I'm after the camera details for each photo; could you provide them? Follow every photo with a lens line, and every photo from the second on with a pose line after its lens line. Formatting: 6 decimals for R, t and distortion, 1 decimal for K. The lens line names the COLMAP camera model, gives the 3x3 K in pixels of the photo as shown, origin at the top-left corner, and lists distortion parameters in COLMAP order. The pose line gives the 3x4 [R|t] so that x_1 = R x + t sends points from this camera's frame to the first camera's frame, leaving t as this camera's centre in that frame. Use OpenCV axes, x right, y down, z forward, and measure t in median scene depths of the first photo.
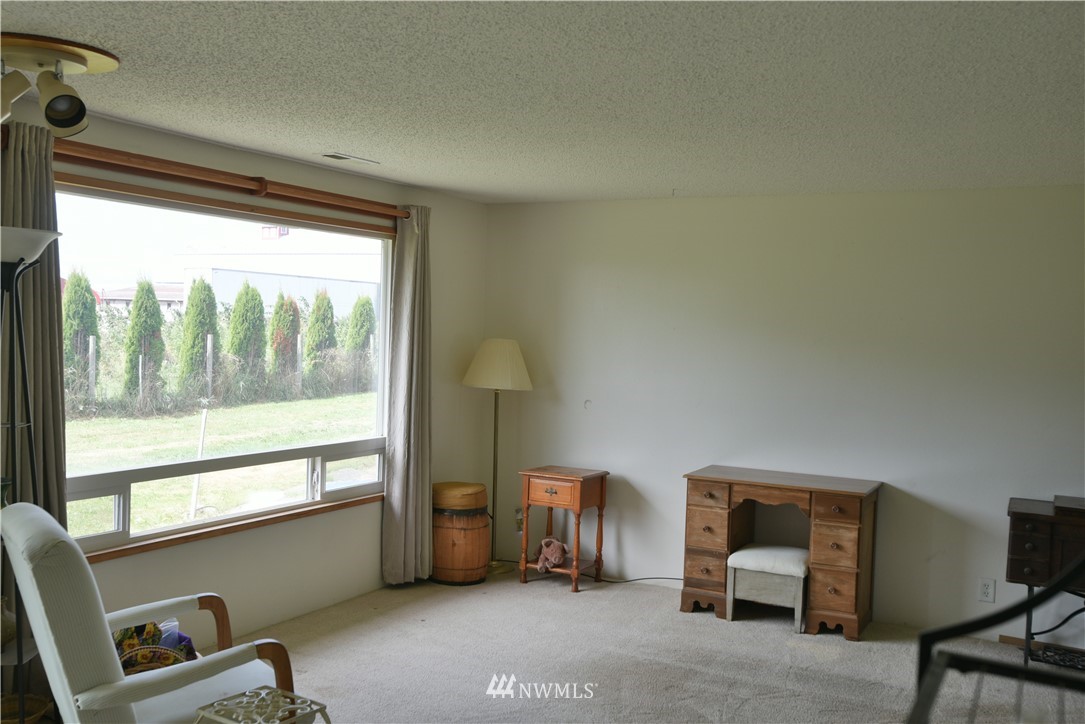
lens RADIAL K [[1021.8, 0, 537.0], [0, 1021.8, 371.1], [0, 0, 1]] dist [0.011804, -0.005513]
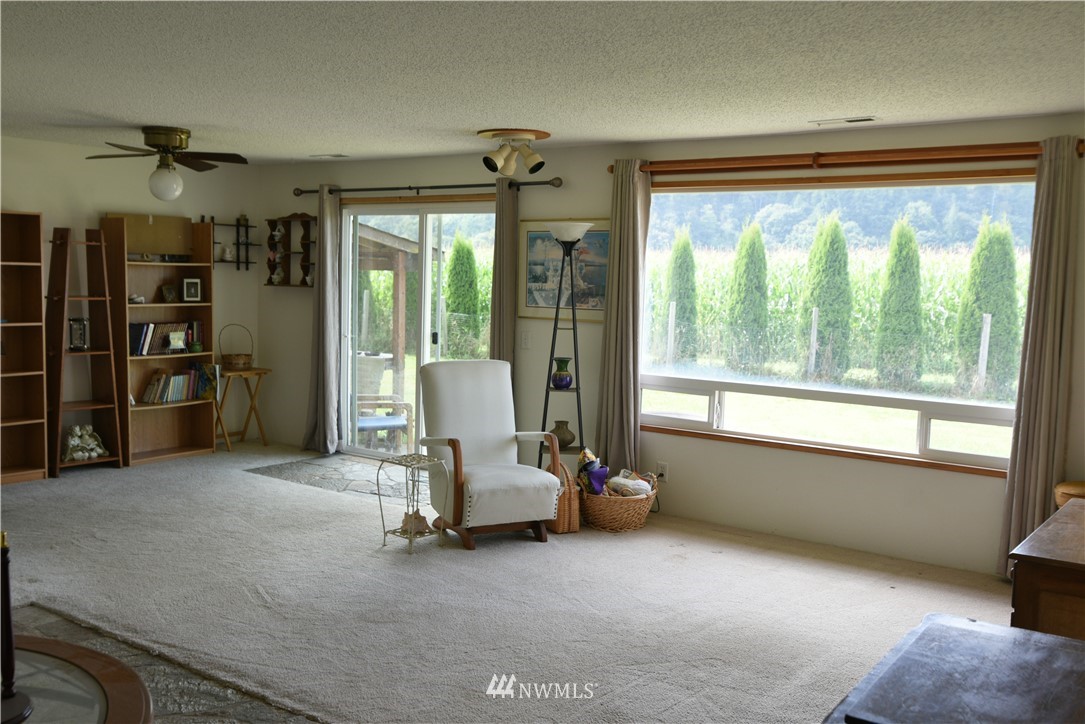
lens RADIAL K [[1030.9, 0, 542.5], [0, 1030.9, 362.0], [0, 0, 1]] dist [0.011643, -0.003367]
pose [[-0.130827, 0.053193, -0.989977, 0.951087], [-0.074692, 0.995193, 0.063343, -0.001260], [0.988588, 0.082231, -0.126225, 0.852401]]
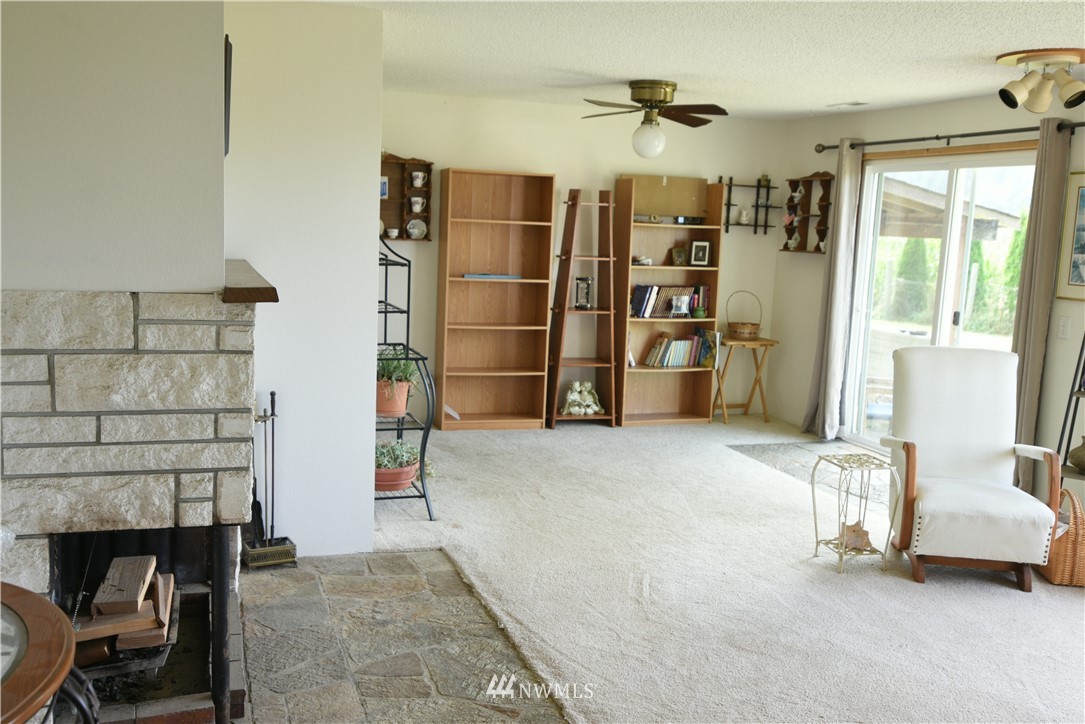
lens RADIAL K [[1021.8, 0, 537.0], [0, 1021.8, 371.1], [0, 0, 1]] dist [0.011804, -0.005513]
pose [[-0.668768, 0.050513, -0.741753, 0.730410], [-0.095366, 0.983619, 0.152967, -0.008686], [0.737329, 0.173038, -0.652996, 0.962525]]
